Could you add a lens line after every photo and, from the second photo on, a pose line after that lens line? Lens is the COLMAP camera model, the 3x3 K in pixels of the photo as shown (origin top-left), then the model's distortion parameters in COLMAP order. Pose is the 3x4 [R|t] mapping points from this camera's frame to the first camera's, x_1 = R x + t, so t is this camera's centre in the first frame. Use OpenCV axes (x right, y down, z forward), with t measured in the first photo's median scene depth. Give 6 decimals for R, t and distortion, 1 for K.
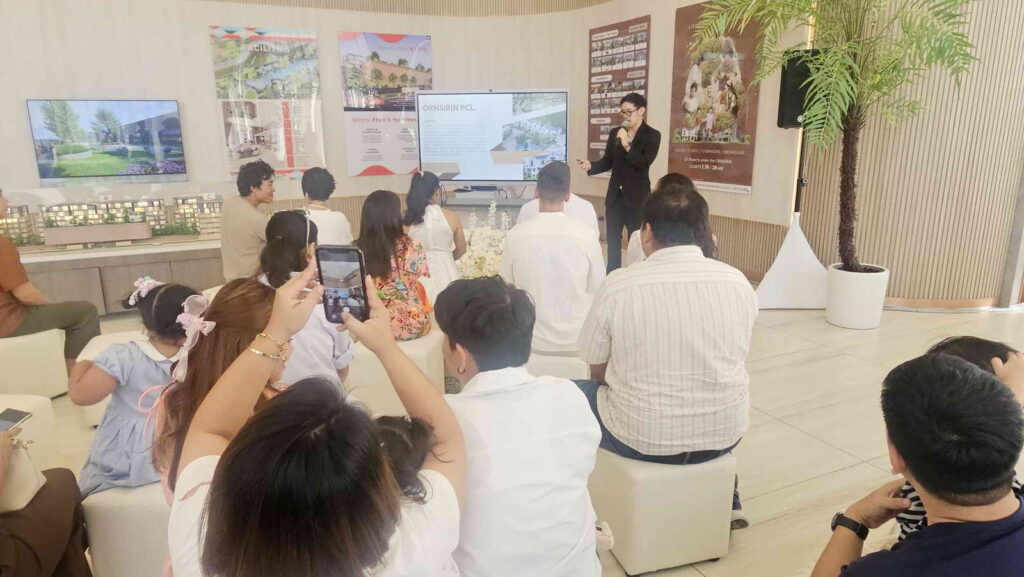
lens RADIAL K [[666.3, 0, 514.6], [0, 666.3, 291.8], [0, 0, 1]] dist [0.010029, -0.003782]
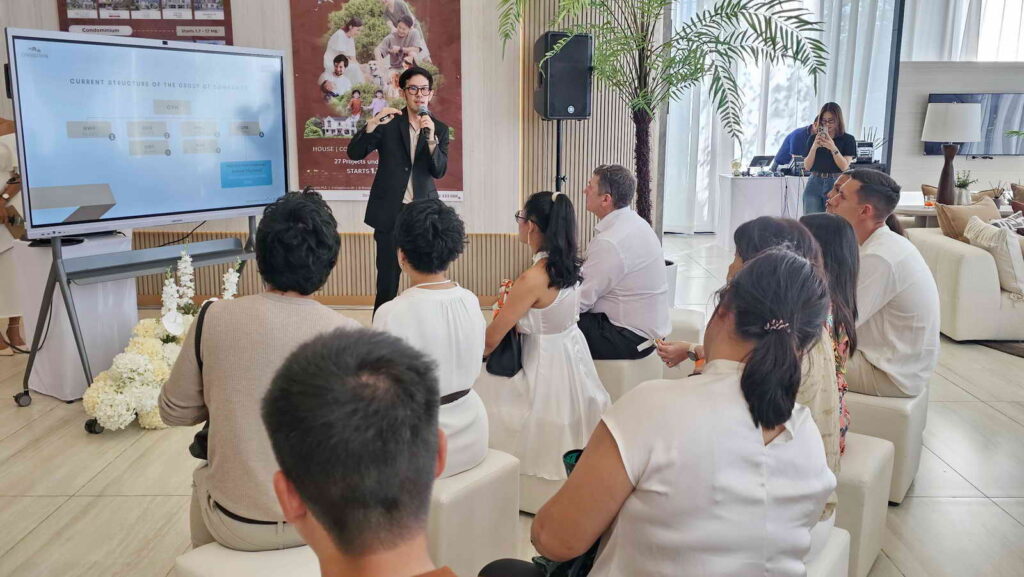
lens RADIAL K [[853.8, 0, 520.1], [0, 853.8, 287.6], [0, 0, 1]] dist [0.033403, -0.021464]
pose [[0.427012, -0.167562, 0.888585, -0.437409], [0.207737, 0.974576, 0.083949, -0.093799], [-0.880060, 0.148745, 0.450964, 0.396010]]
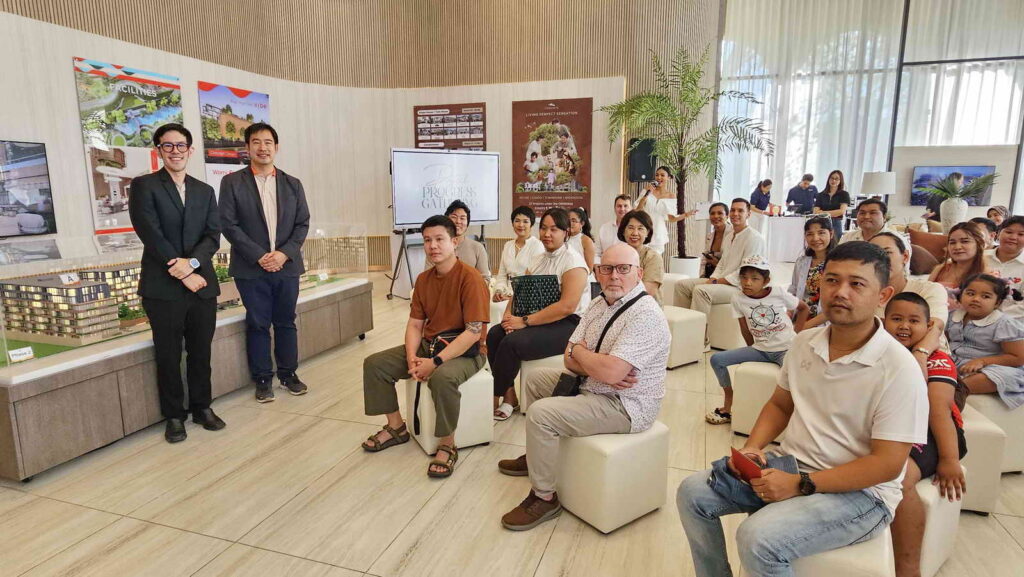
lens RADIAL K [[570.8, 0, 518.7], [0, 570.8, 288.0], [0, 0, 1]] dist [-0.011104, -0.004993]
pose [[0.690696, -0.120731, 0.712996, -0.599338], [0.170195, 0.985408, 0.001986, -0.022410], [-0.702832, 0.119977, 0.701166, 0.152847]]
